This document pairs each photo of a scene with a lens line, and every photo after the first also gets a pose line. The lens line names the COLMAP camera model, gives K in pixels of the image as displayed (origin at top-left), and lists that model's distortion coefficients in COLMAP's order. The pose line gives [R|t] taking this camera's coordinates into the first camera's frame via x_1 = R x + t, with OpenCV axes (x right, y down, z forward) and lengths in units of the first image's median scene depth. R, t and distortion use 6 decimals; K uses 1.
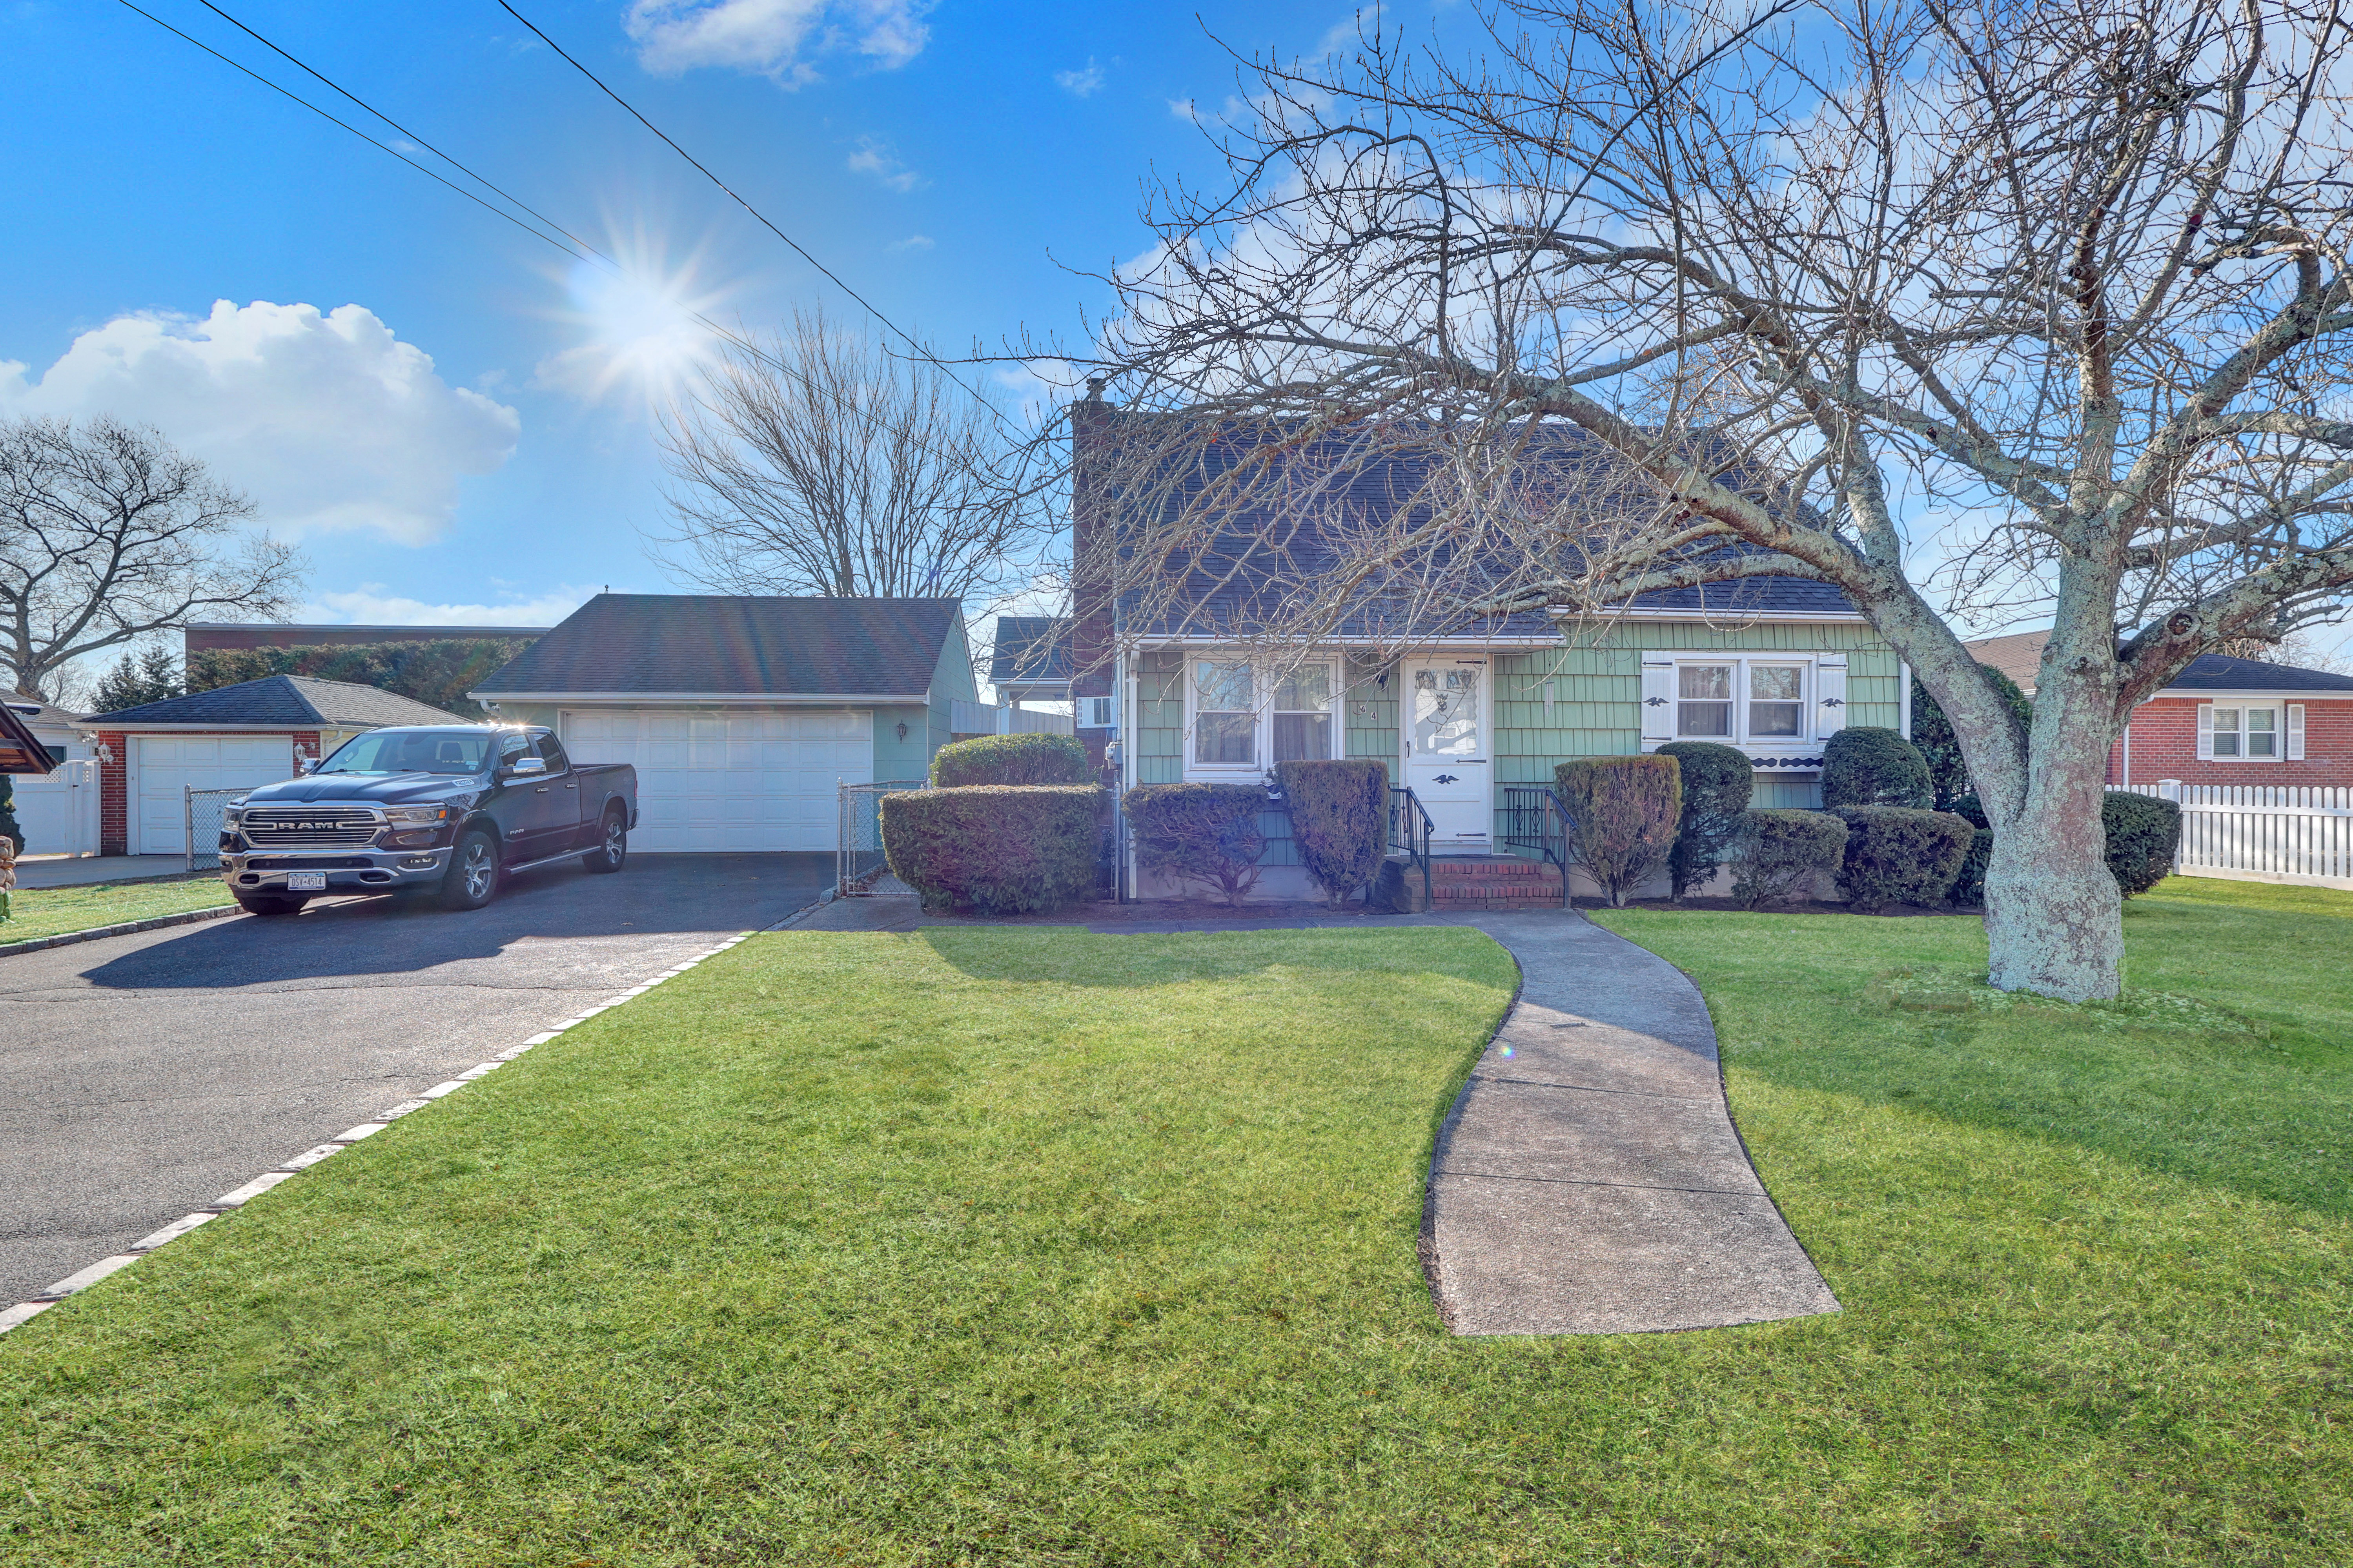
lens RADIAL K [[1157.5, 0, 1171.1], [0, 1157.5, 749.2], [0, 0, 1]] dist [-0.000740, 0.000476]
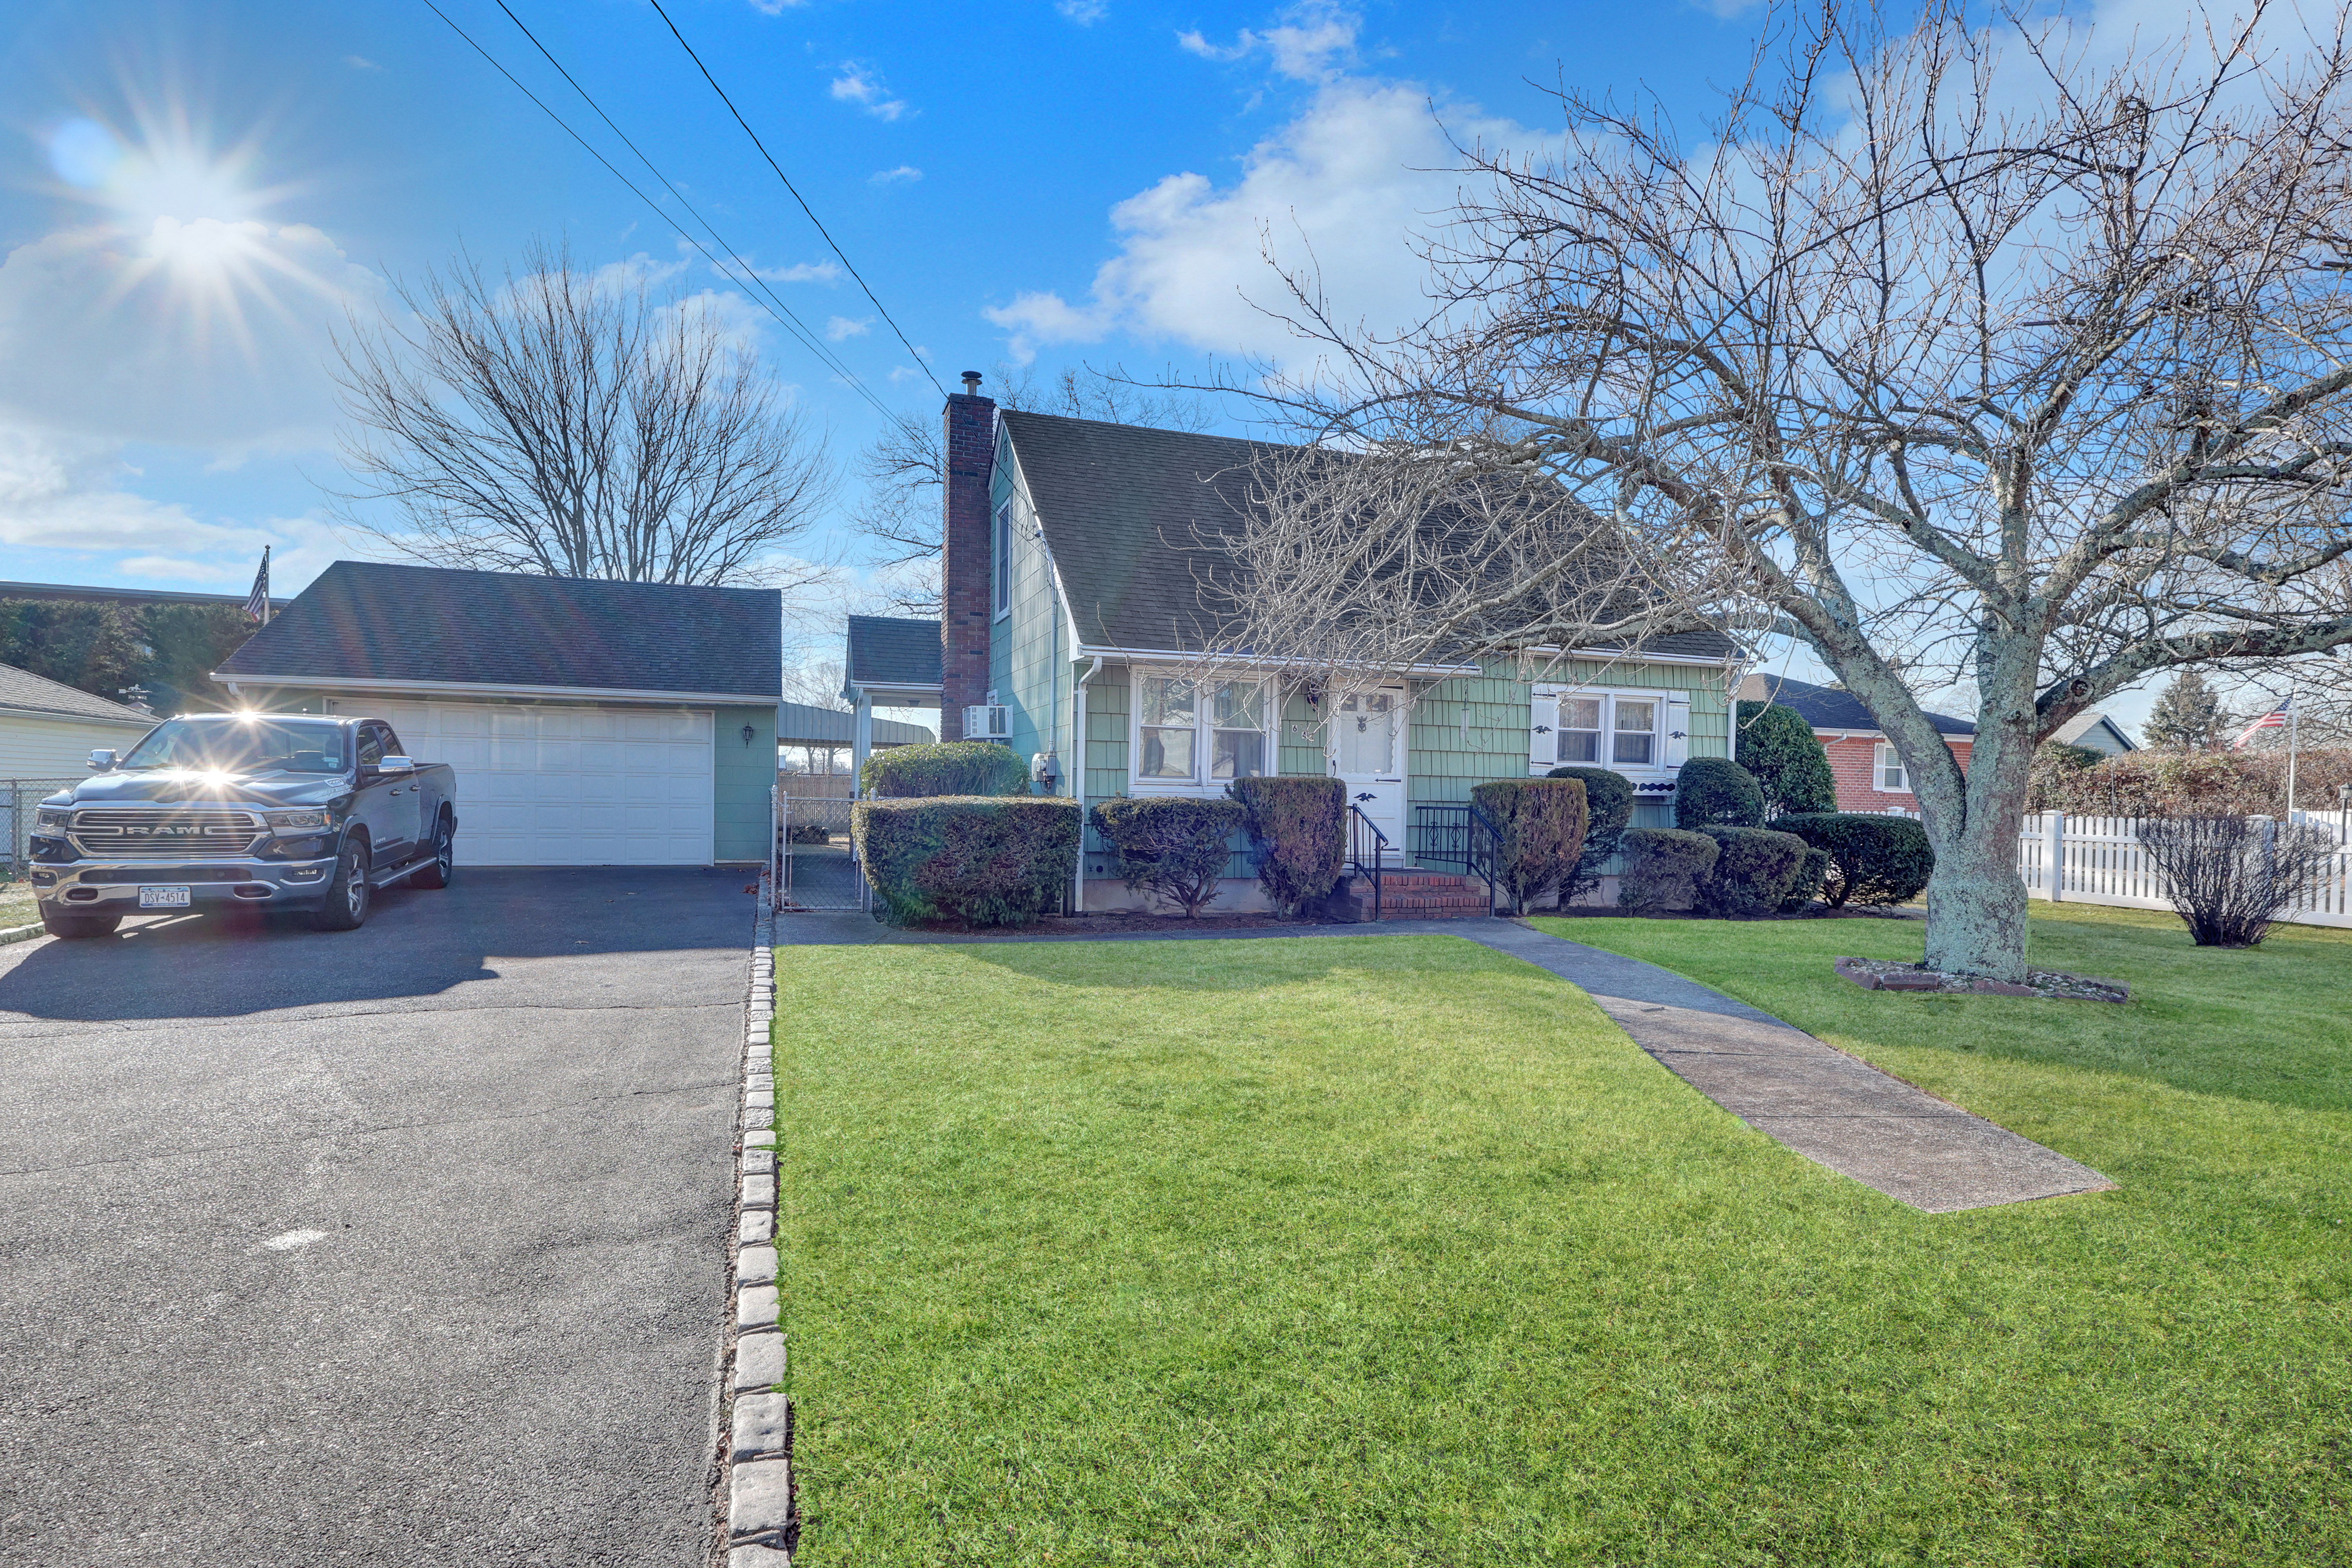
lens RADIAL K [[1218.1, 0, 1176.0], [0, 1218.1, 784.0], [0, 0, 1]] dist [0.000876, -0.000209]
pose [[0.966469, 0.019025, 0.256078, -0.223898], [-0.023679, 0.999606, 0.015103, 0.001444], [-0.255690, -0.020660, 0.966538, -0.033396]]
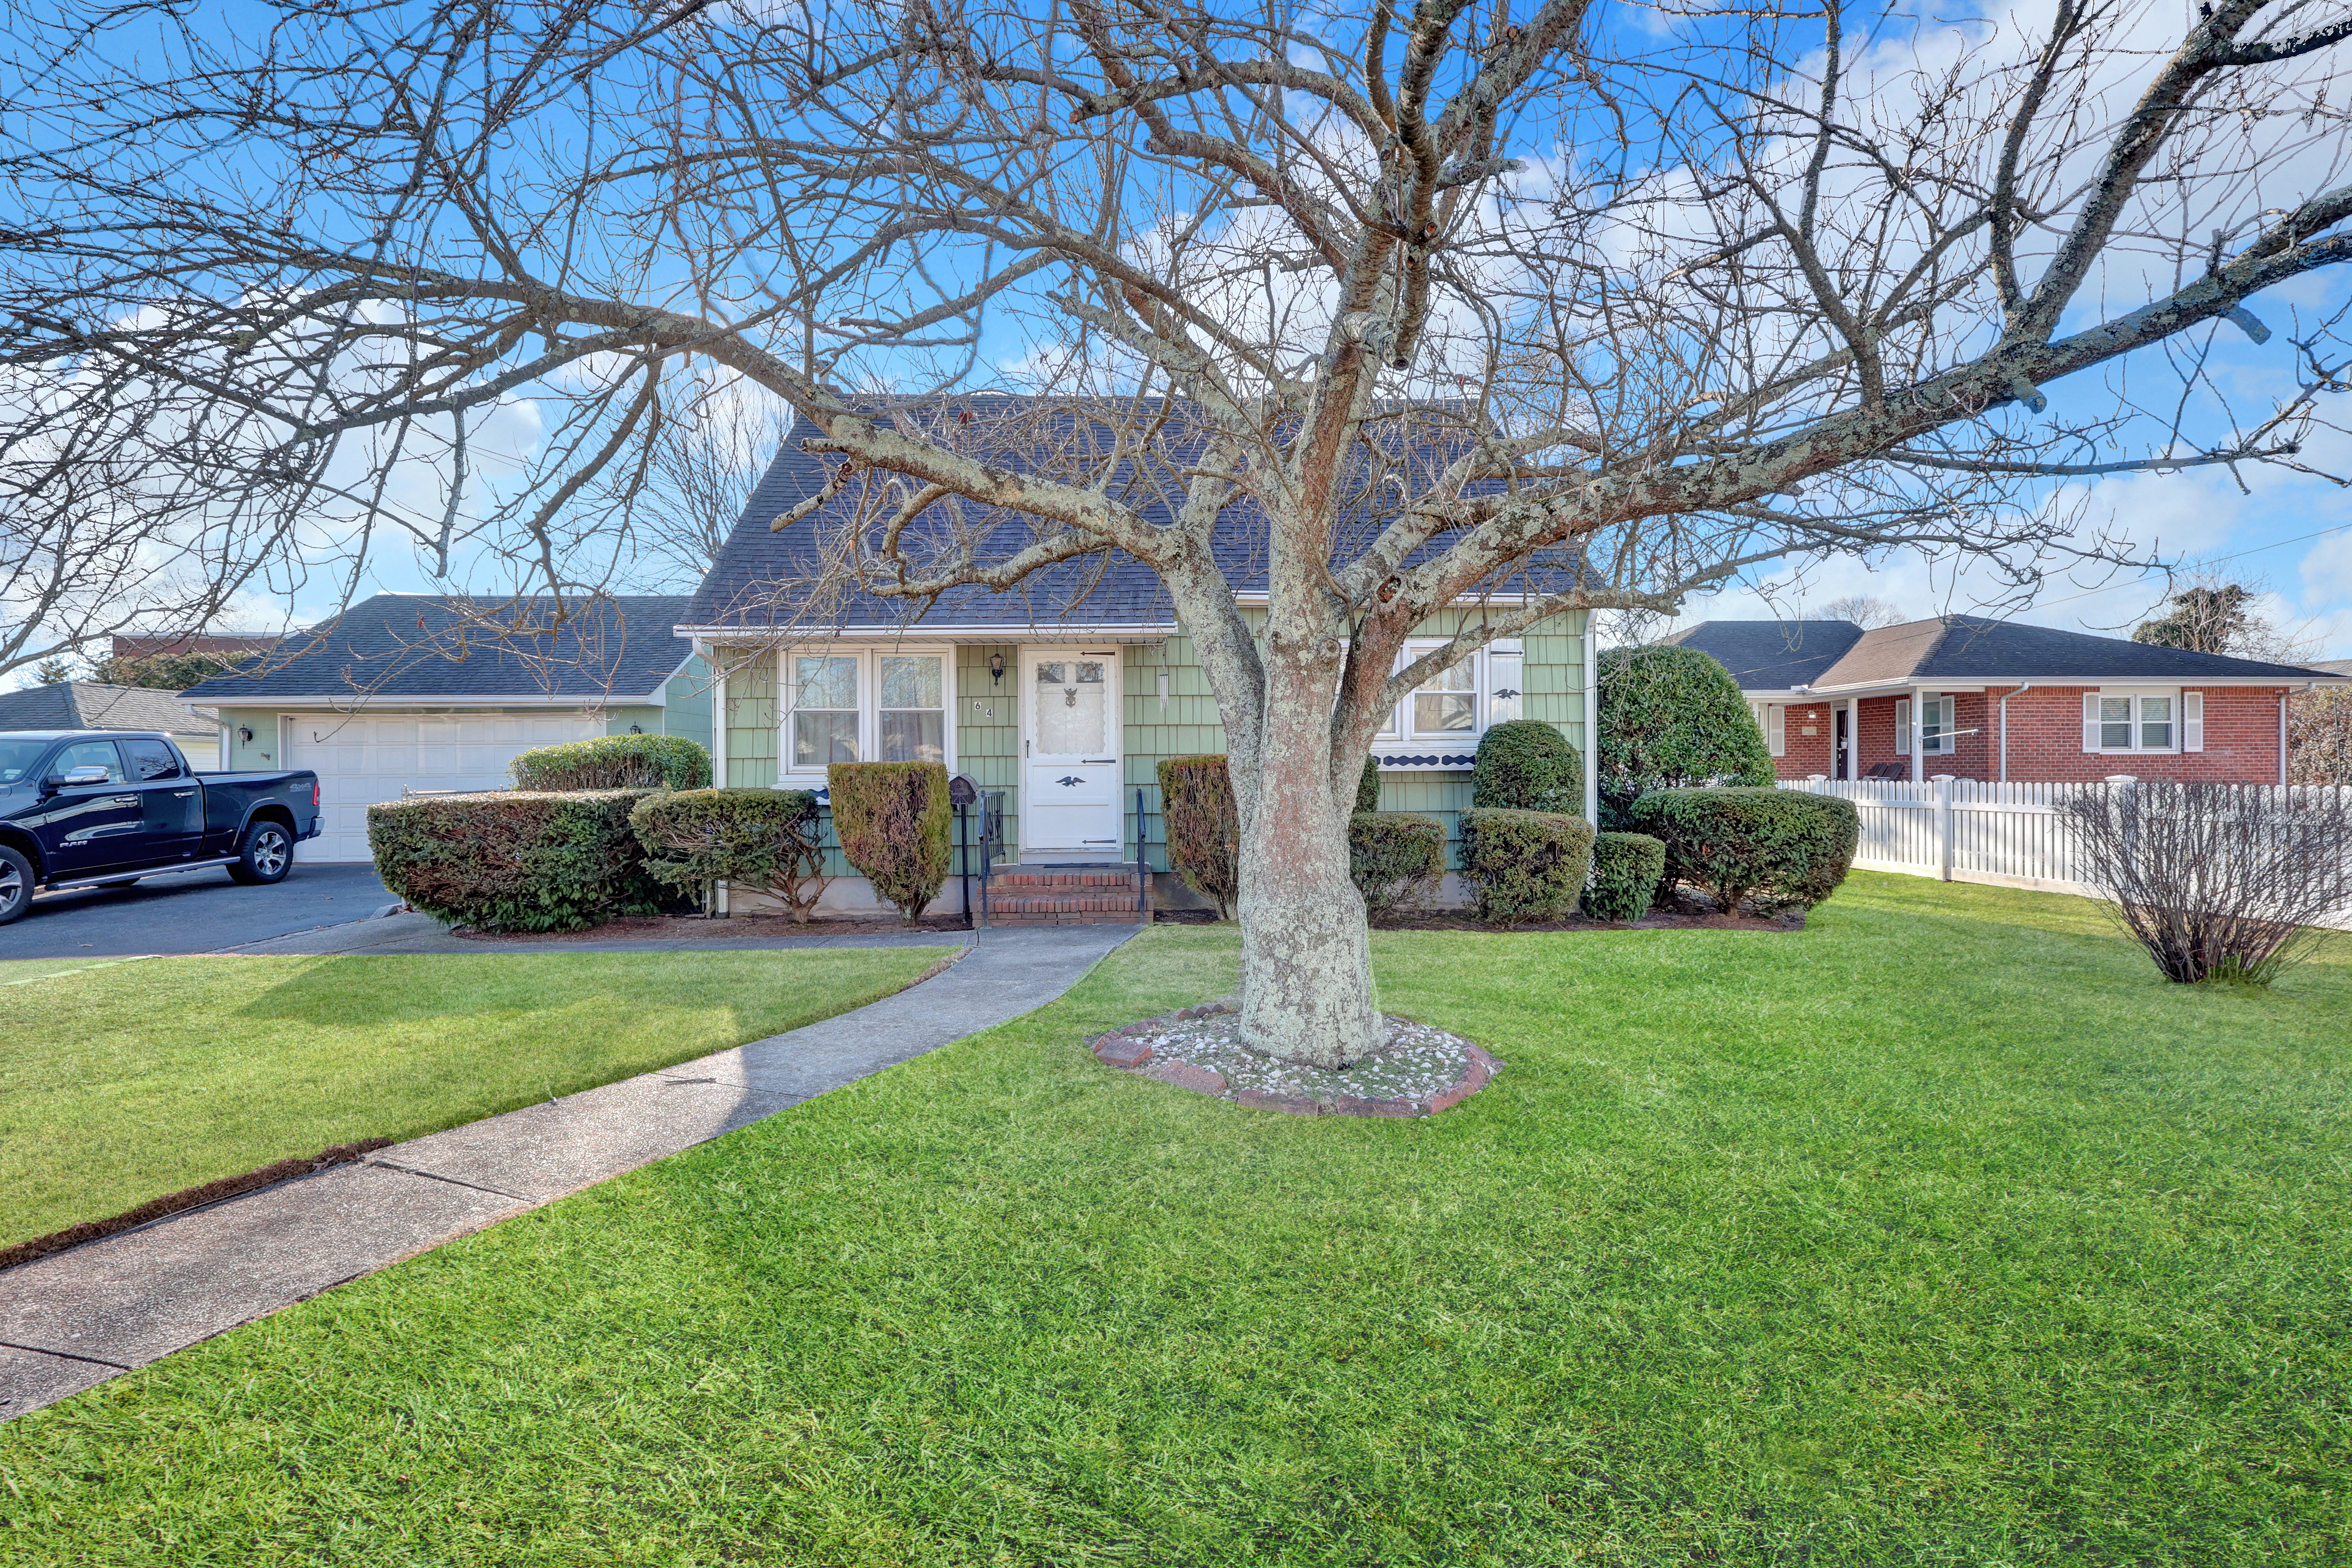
lens RADIAL K [[1157.1, 0, 1170.7], [0, 1157.1, 749.3], [0, 0, 1]] dist [-0.000740, 0.000476]
pose [[0.999275, -0.007769, -0.037276, 0.363248], [0.007791, 0.999970, 0.000469, 0.000829], [0.037271, -0.000759, 0.999305, 0.090354]]
